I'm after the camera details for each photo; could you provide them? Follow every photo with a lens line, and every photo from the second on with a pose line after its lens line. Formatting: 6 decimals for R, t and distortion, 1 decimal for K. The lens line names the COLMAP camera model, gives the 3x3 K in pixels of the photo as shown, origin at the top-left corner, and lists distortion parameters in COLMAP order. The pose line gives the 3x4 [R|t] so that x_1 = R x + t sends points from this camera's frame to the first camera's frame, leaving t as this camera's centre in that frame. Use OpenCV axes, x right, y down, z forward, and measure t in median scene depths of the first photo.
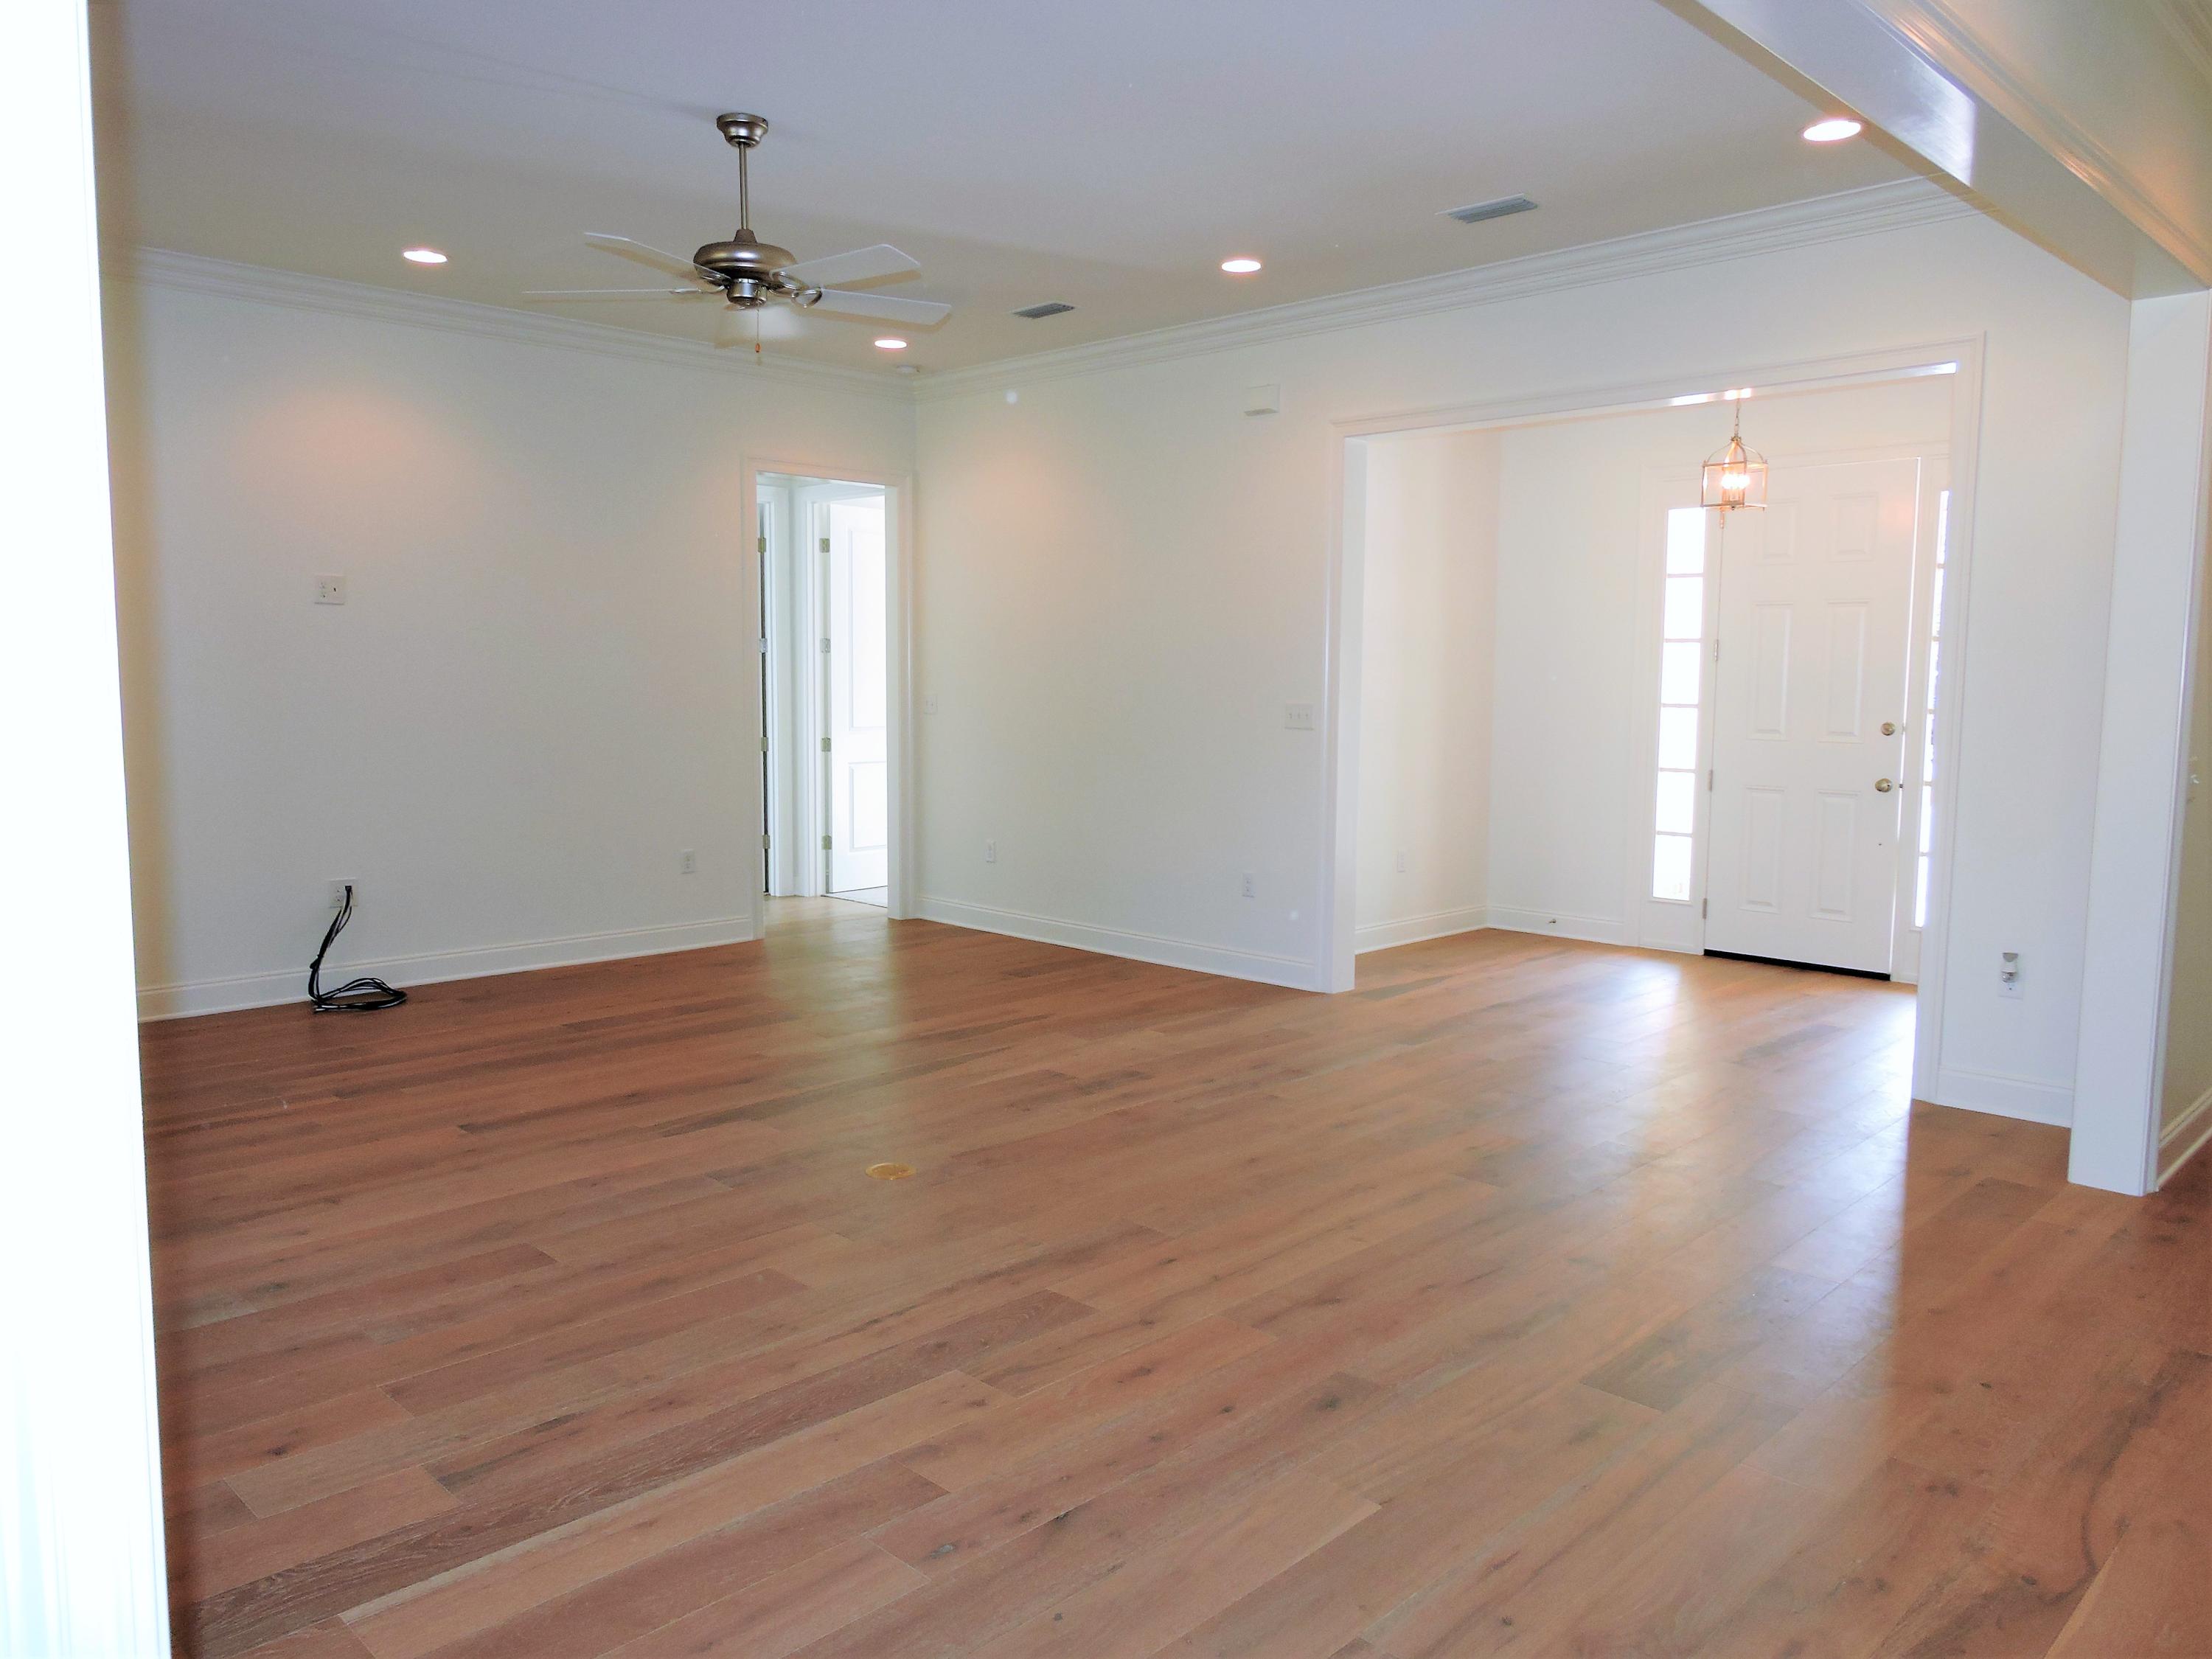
lens RADIAL K [[1582.8, 0, 1113.9], [0, 1582.8, 818.6], [0, 0, 1]] dist [-0.002632, -0.001408]
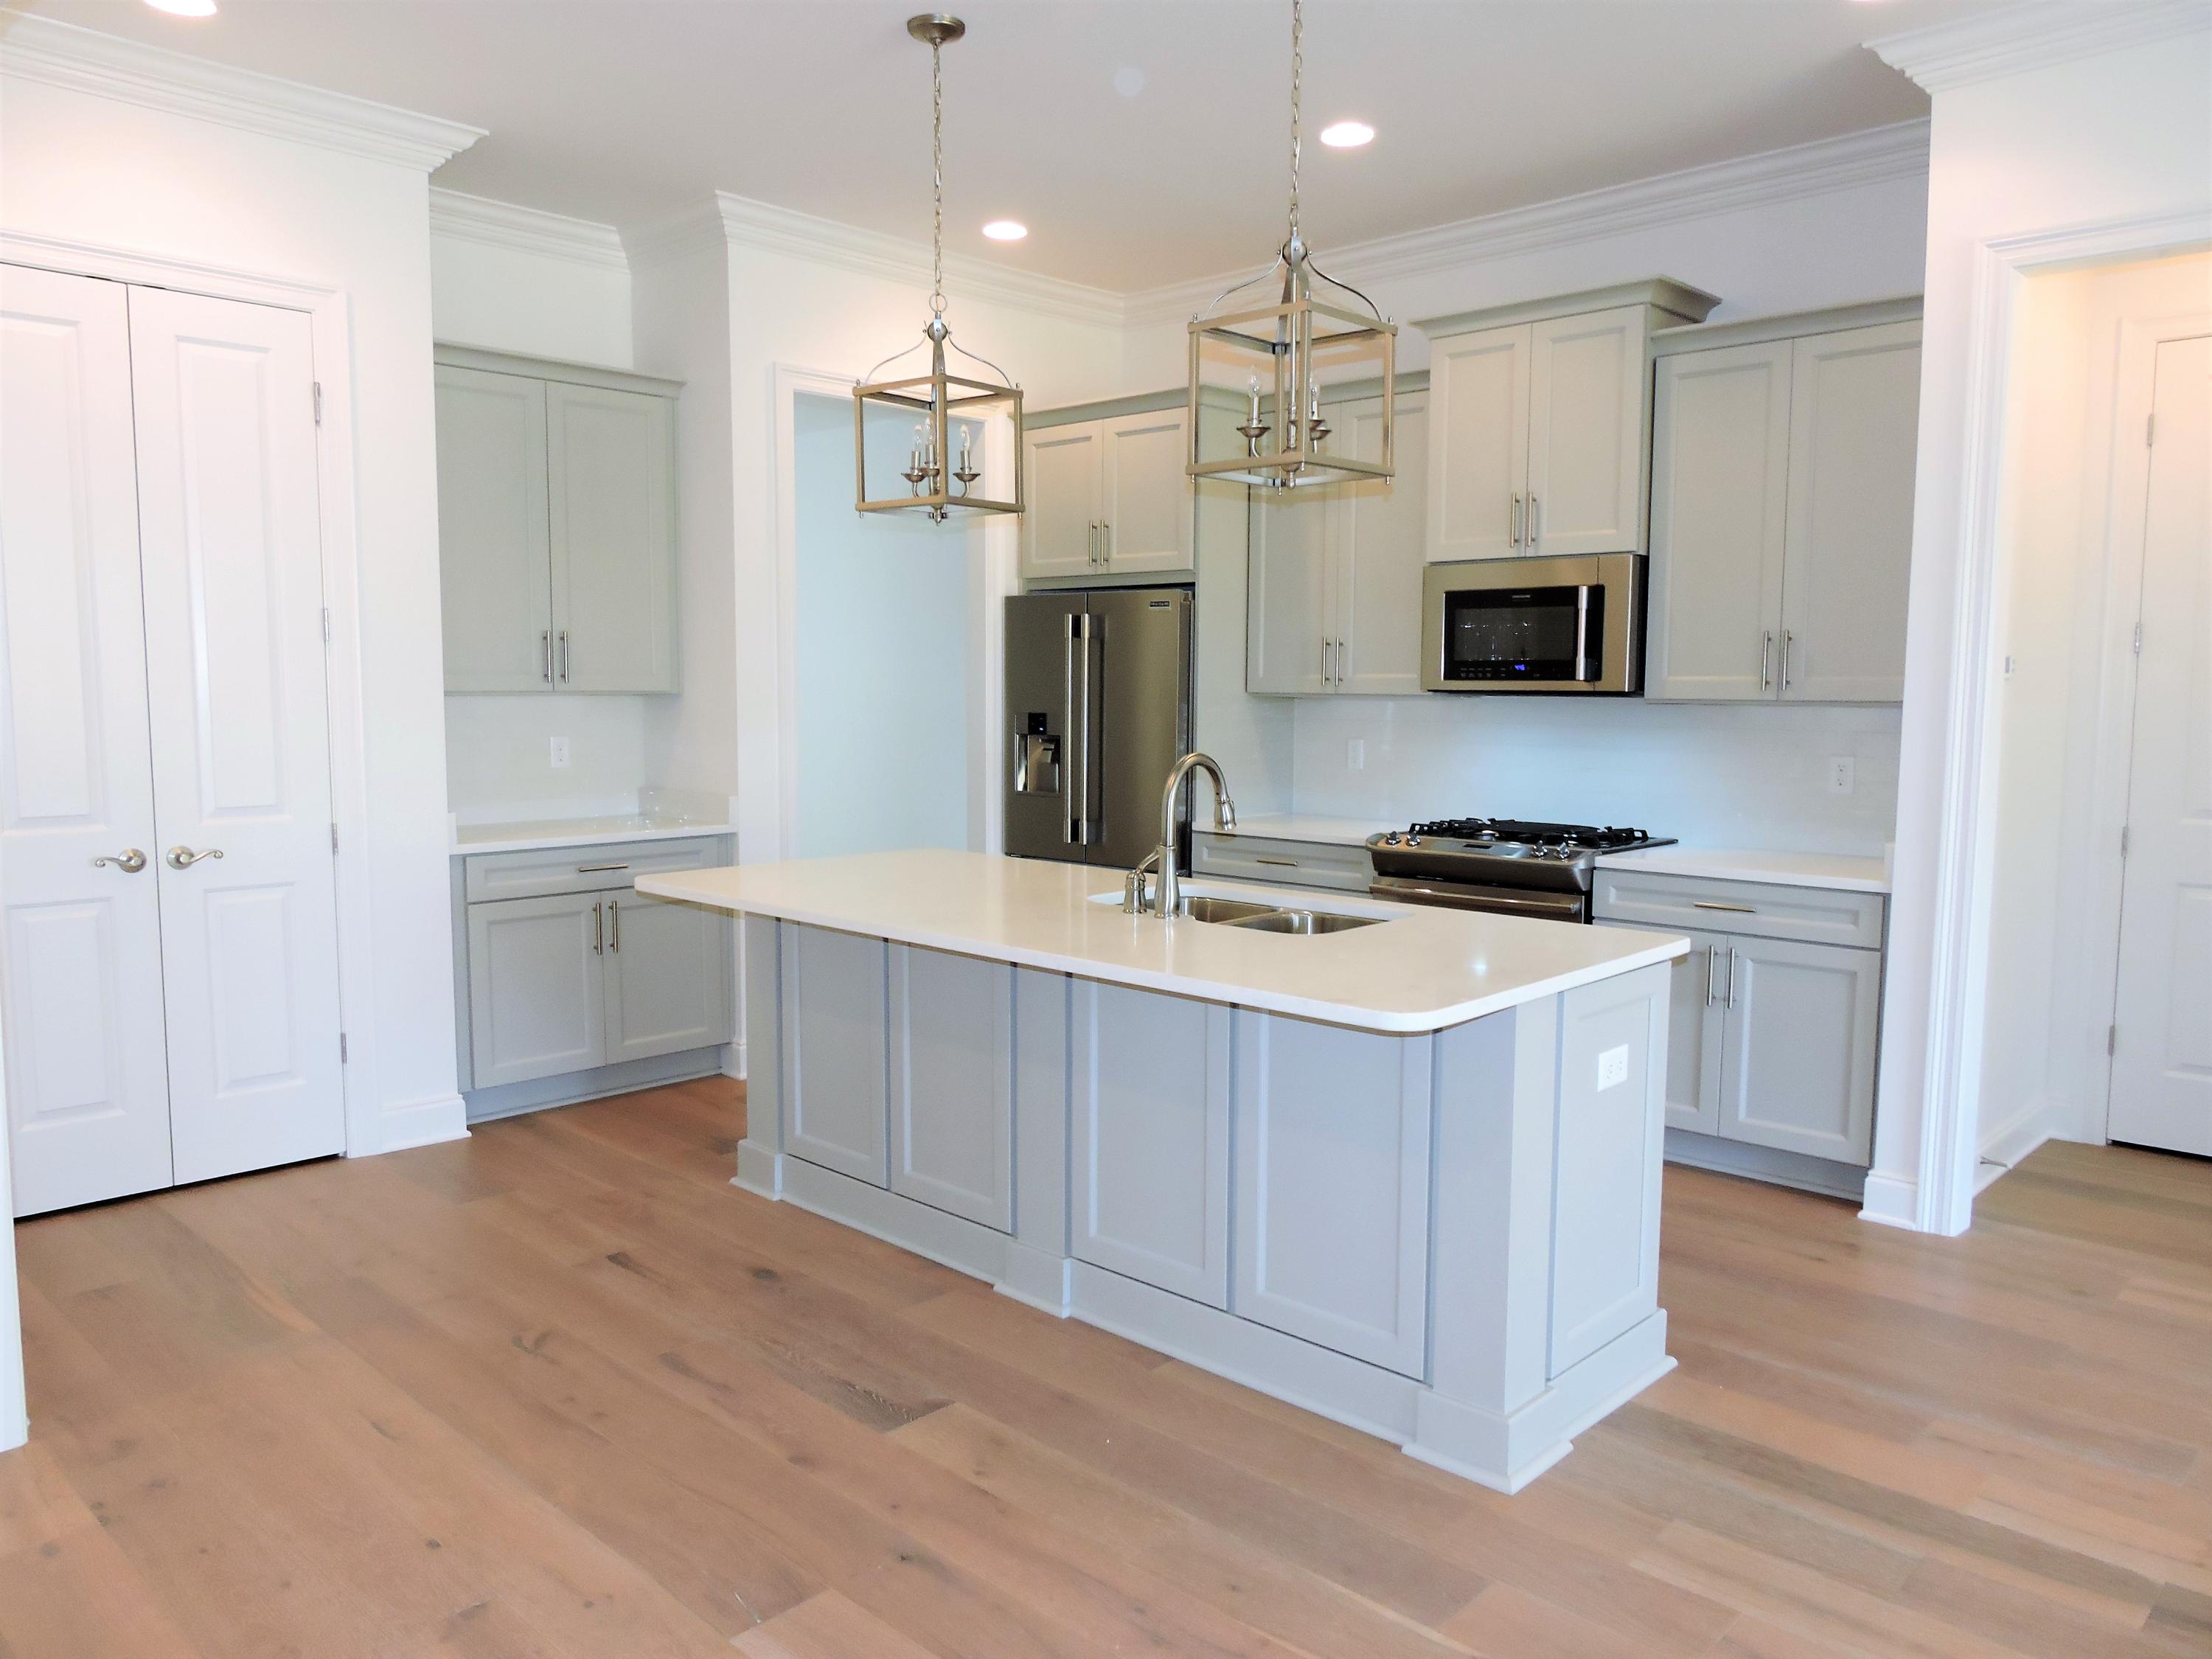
lens RADIAL K [[1582.8, 0, 1110.4], [0, 1582.8, 834.3], [0, 0, 1]] dist [-0.002632, -0.001408]
pose [[-0.018914, -0.106286, 0.994156, 0.004914], [0.086527, 0.990429, 0.107534, -0.037369], [-0.996070, 0.088055, -0.009536, 0.418597]]
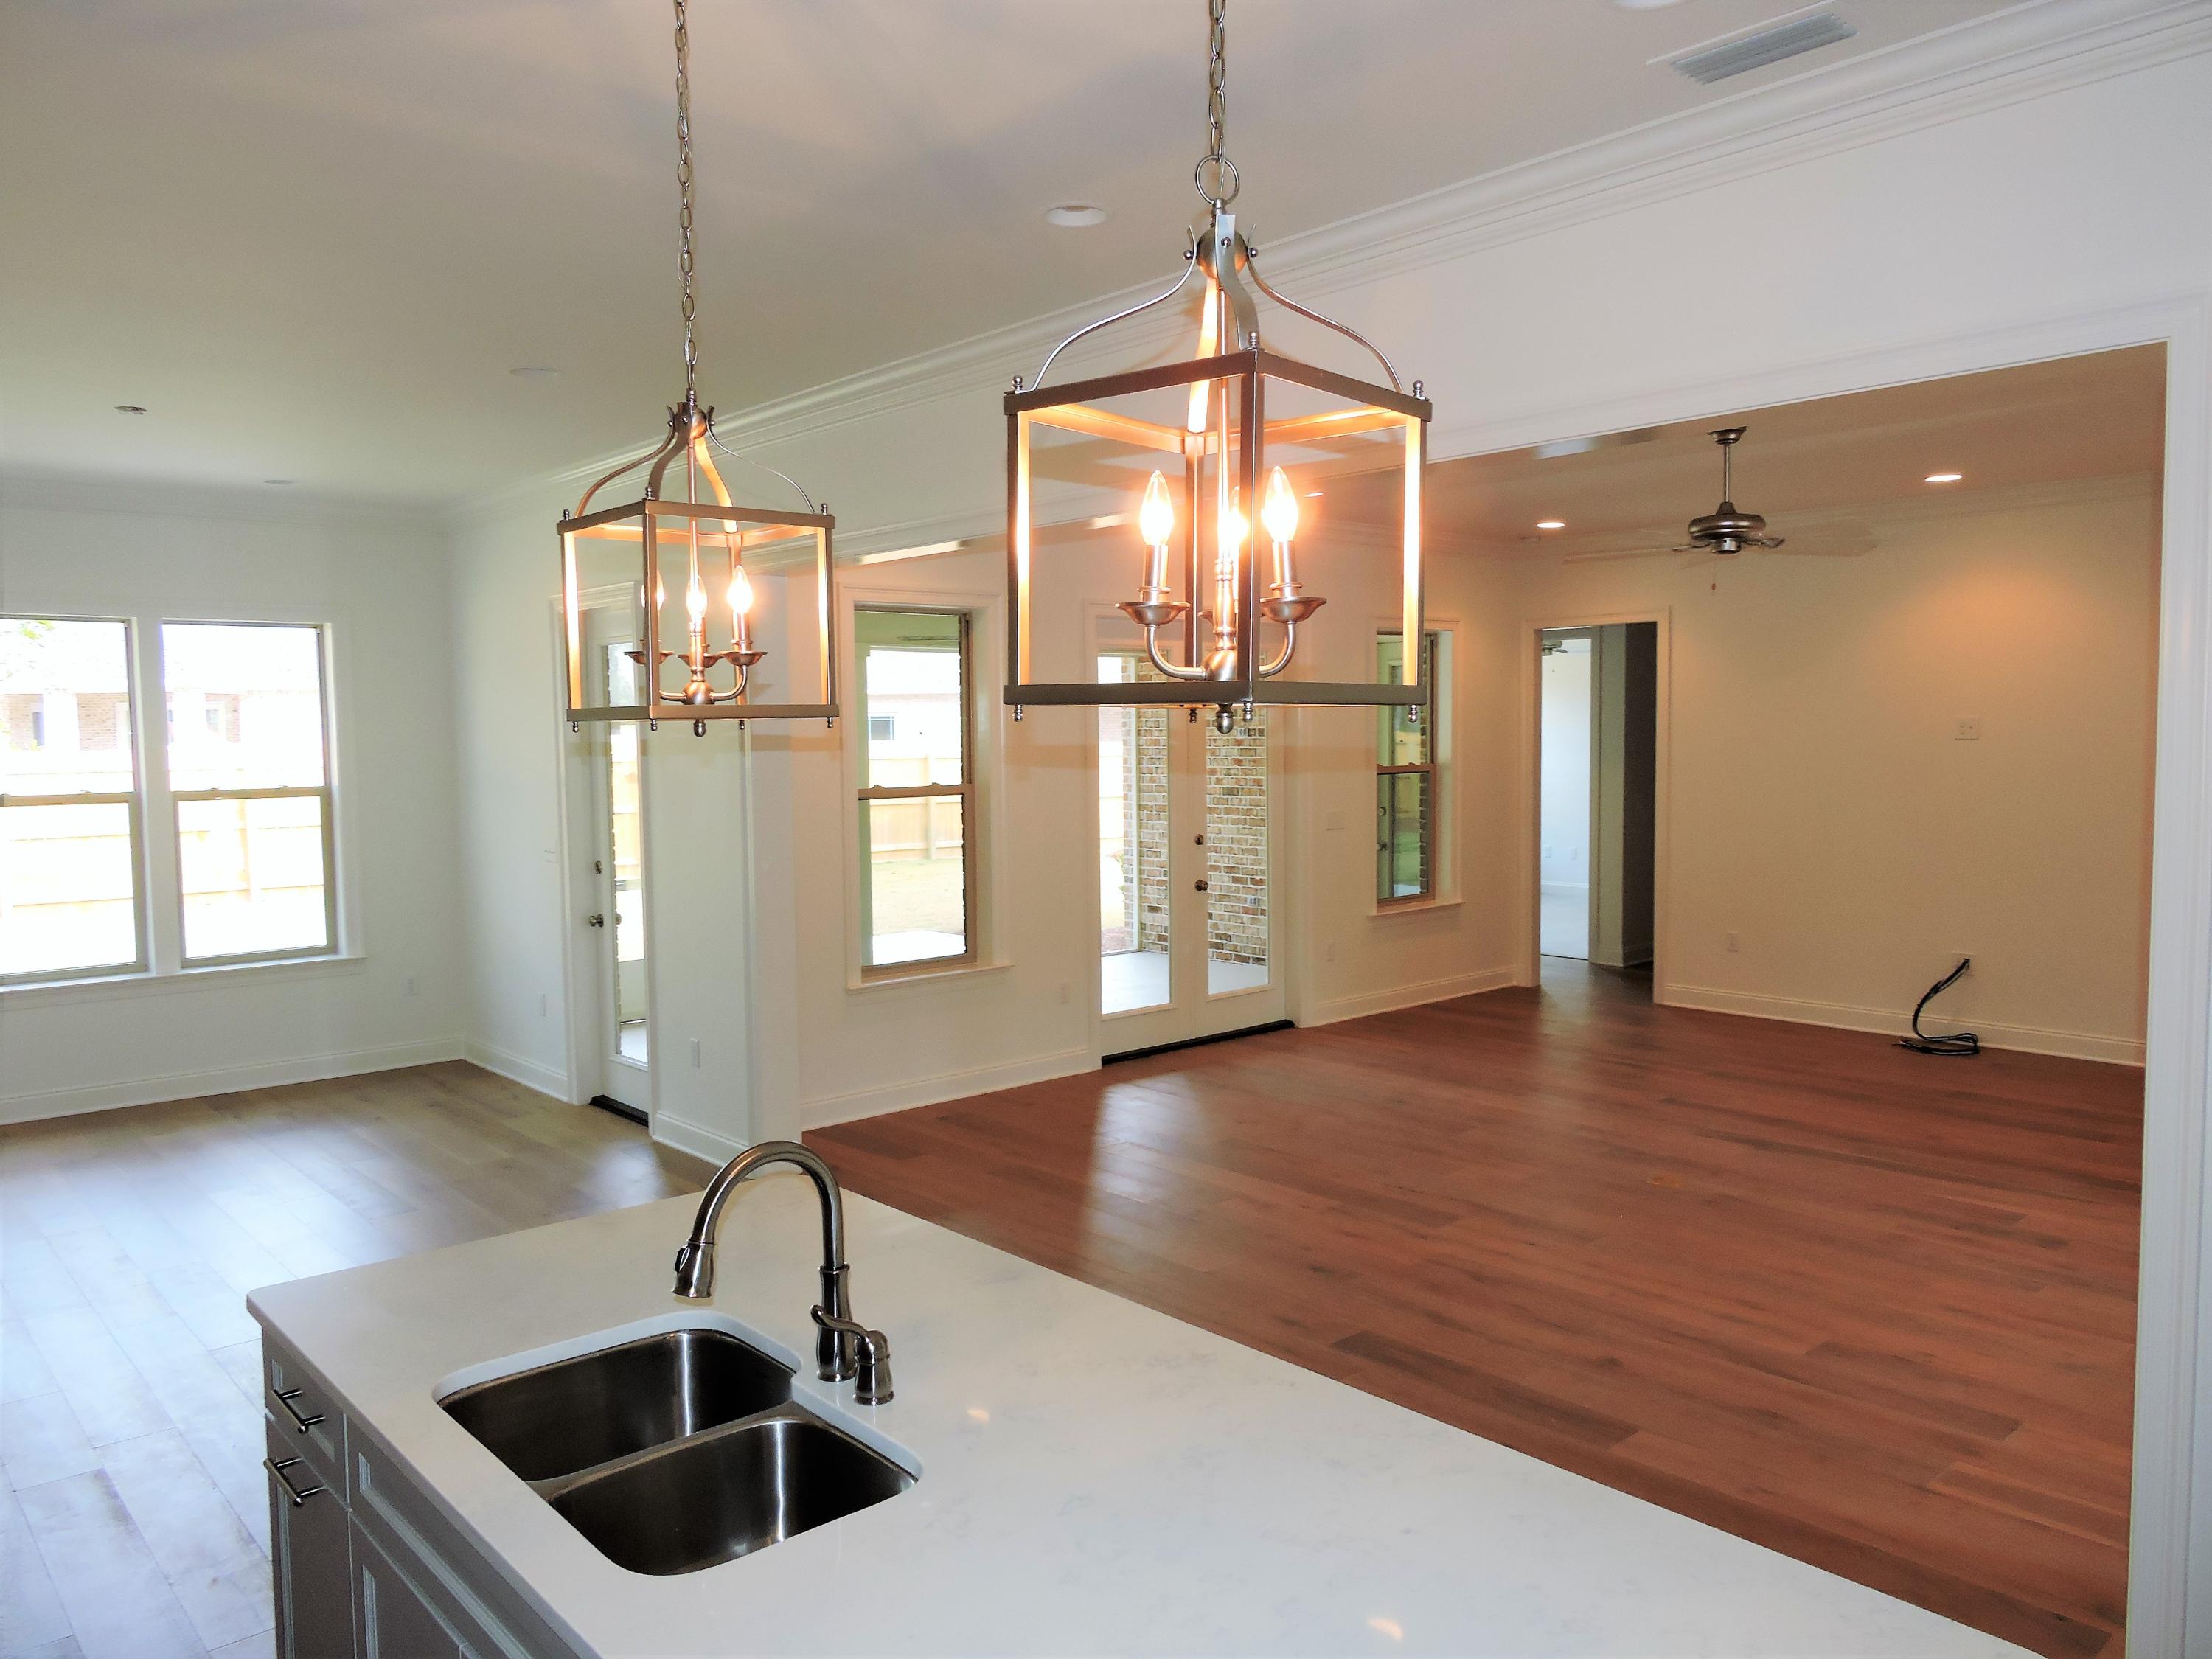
lens RADIAL K [[1582.8, 0, 1116.7], [0, 1582.8, 819.2], [0, 0, 1]] dist [-0.002632, -0.001408]
pose [[-0.065464, 0.051273, -0.996537, 1.030728], [-0.081179, 0.995095, 0.056532, -0.107276], [0.994547, 0.084598, -0.060981, 0.481641]]
